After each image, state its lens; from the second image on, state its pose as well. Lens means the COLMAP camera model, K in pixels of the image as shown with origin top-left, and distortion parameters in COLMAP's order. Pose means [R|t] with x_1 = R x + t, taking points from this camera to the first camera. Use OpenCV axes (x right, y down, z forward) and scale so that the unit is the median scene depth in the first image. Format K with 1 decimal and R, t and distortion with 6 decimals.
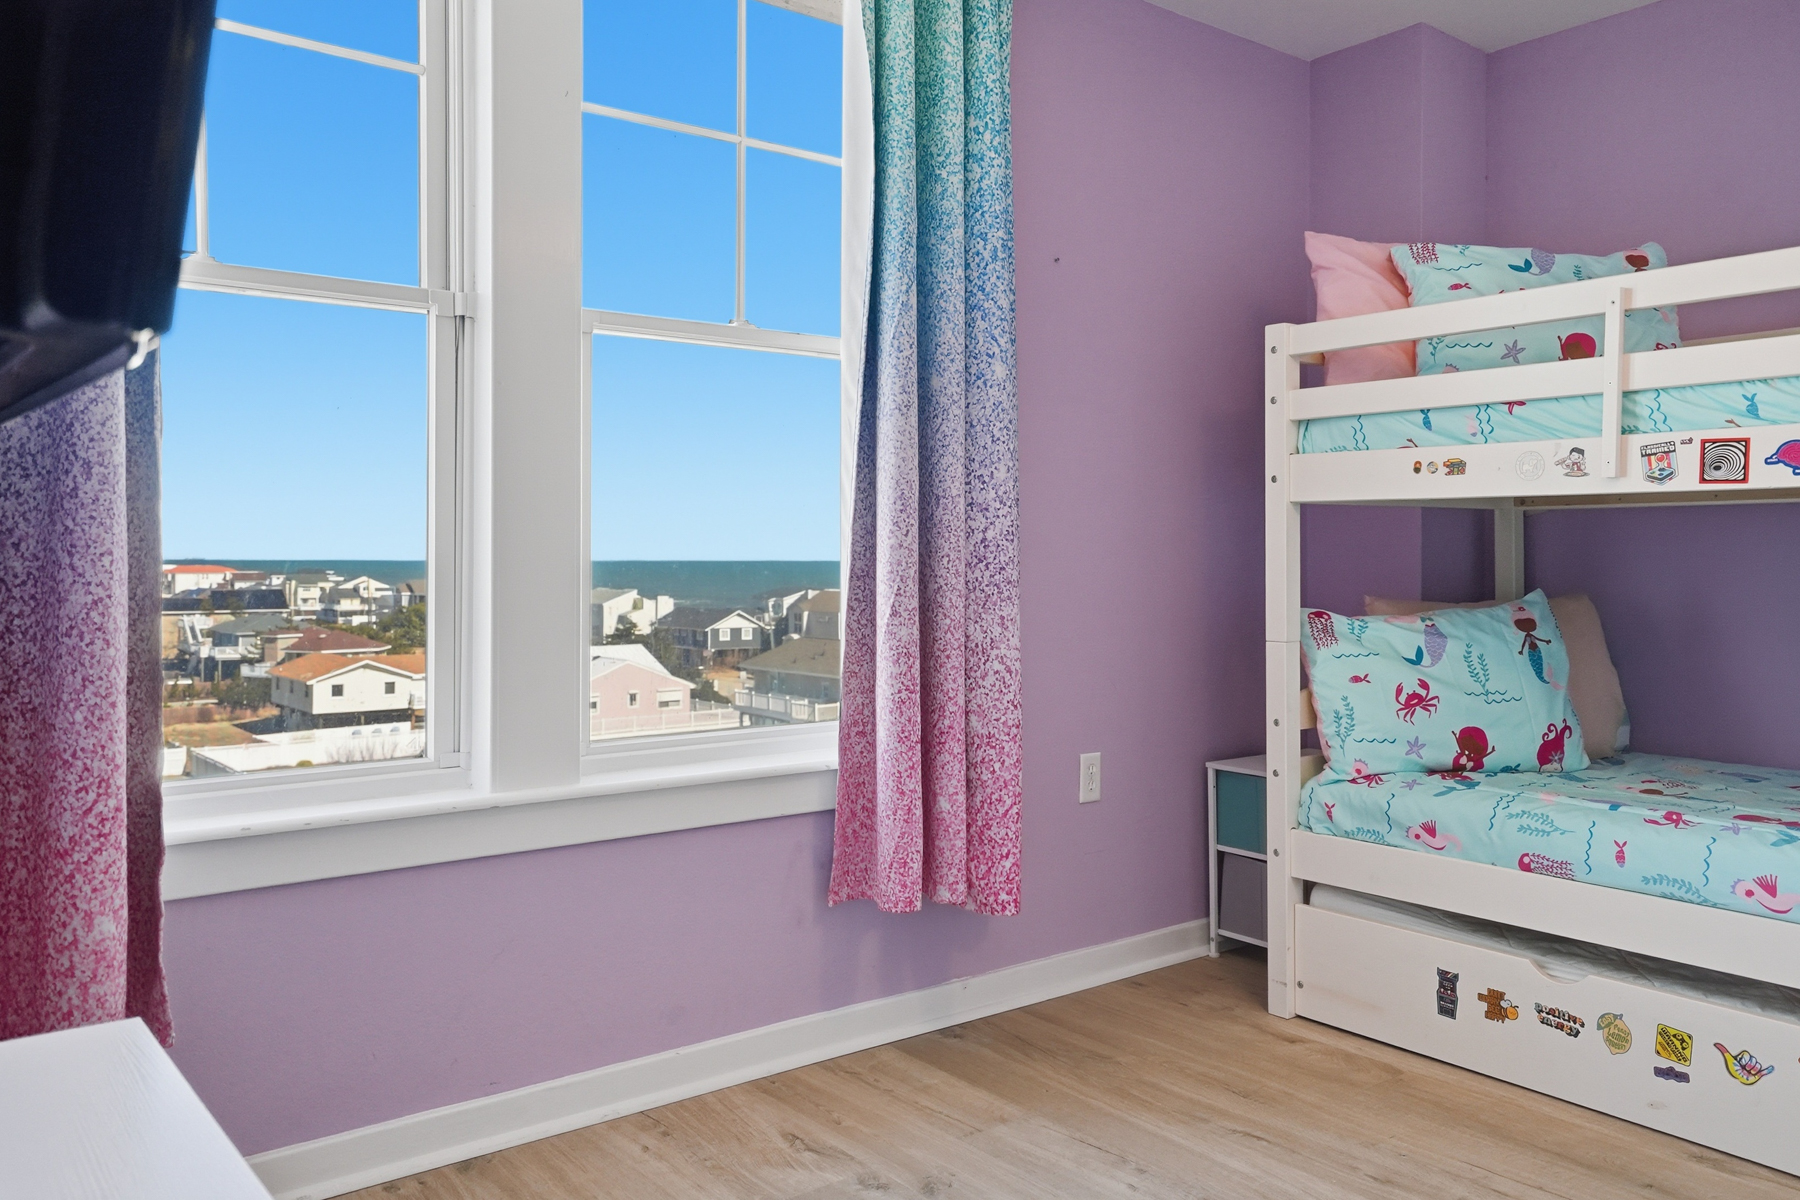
lens RADIAL K [[1401.1, 0, 902.4], [0, 1401.1, 537.9], [0, 0, 1]] dist [0.003482, 0.045885]
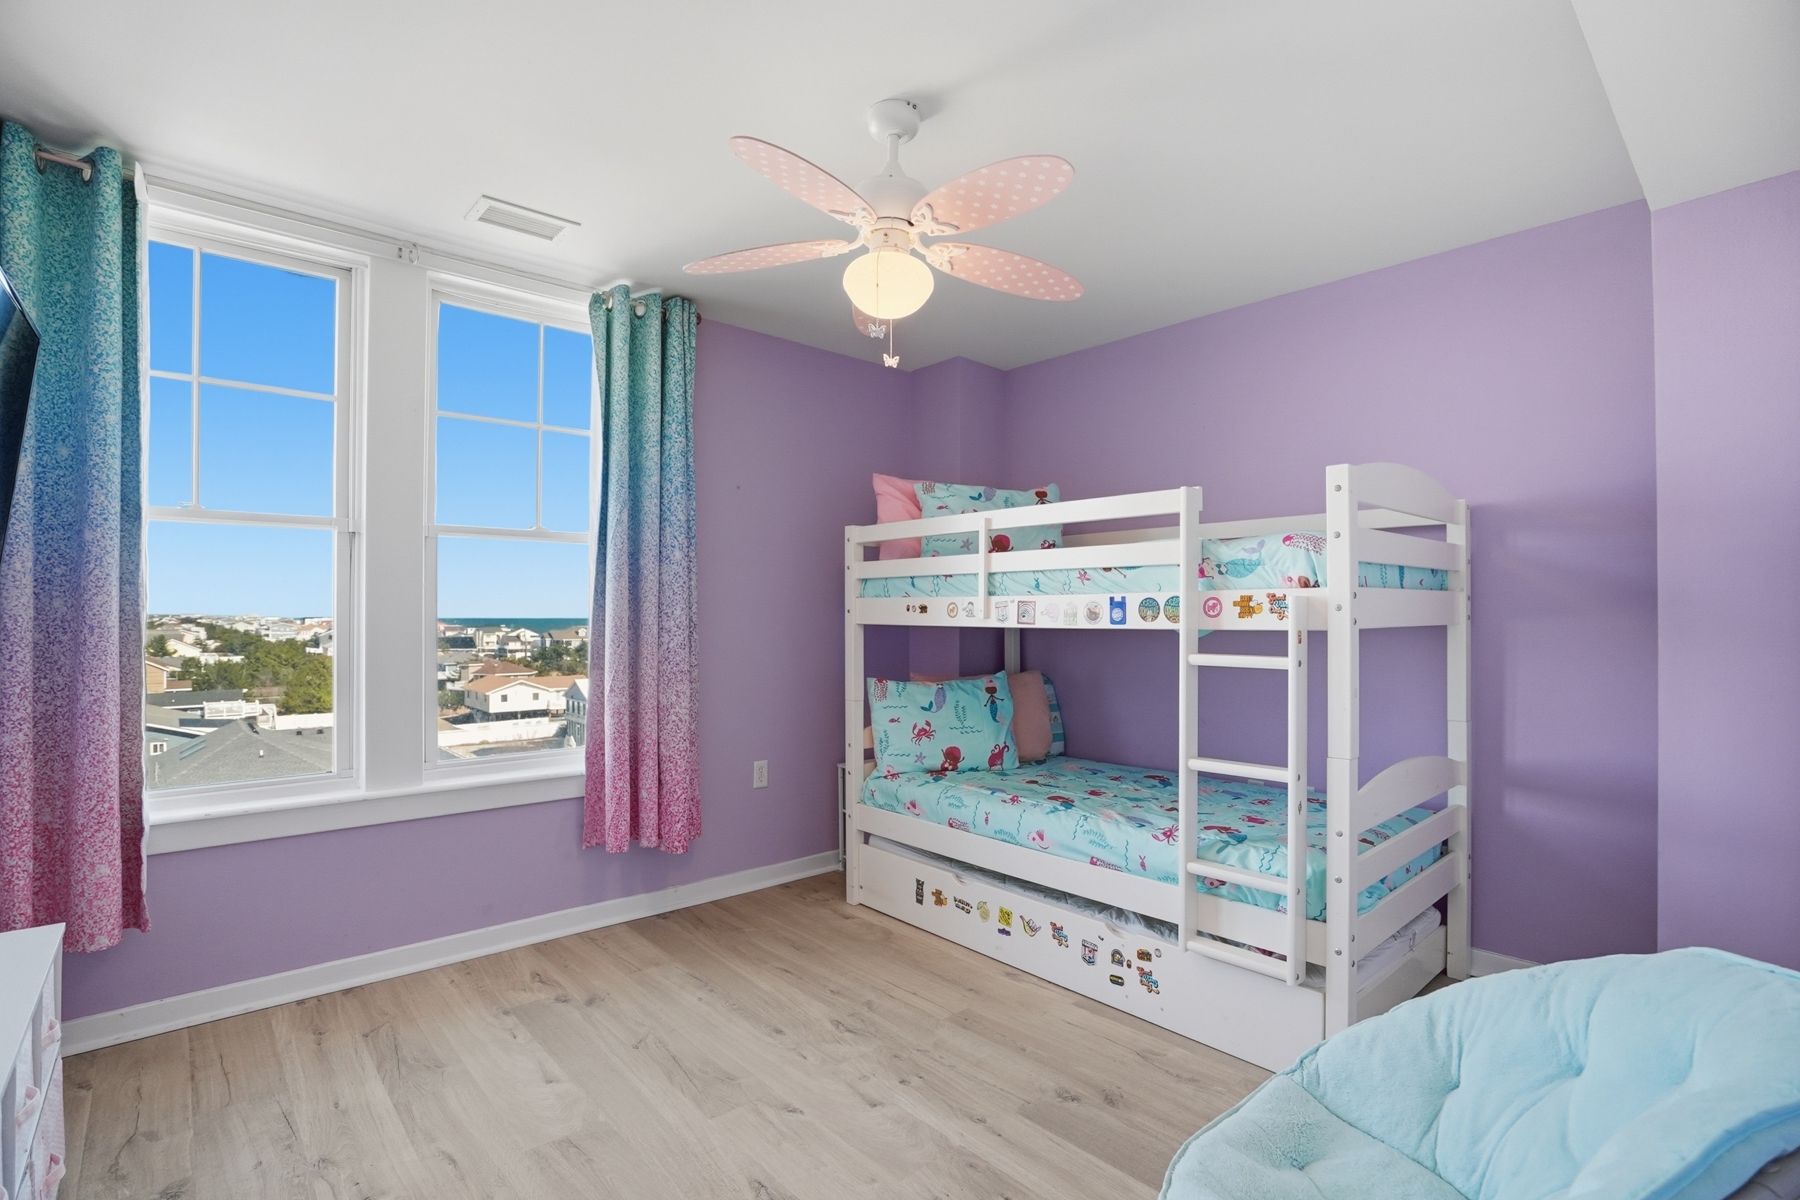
lens RADIAL K [[842.0, 0, 897.7], [0, 842.0, 606.0], [0, 0, 1]] dist [-0.059845, 0.026479]
pose [[0.998539, 0.000307, 0.054028, 0.285453], [-0.000381, 0.999999, 0.001361, -0.053091], [-0.054027, -0.001379, 0.998539, -0.098026]]
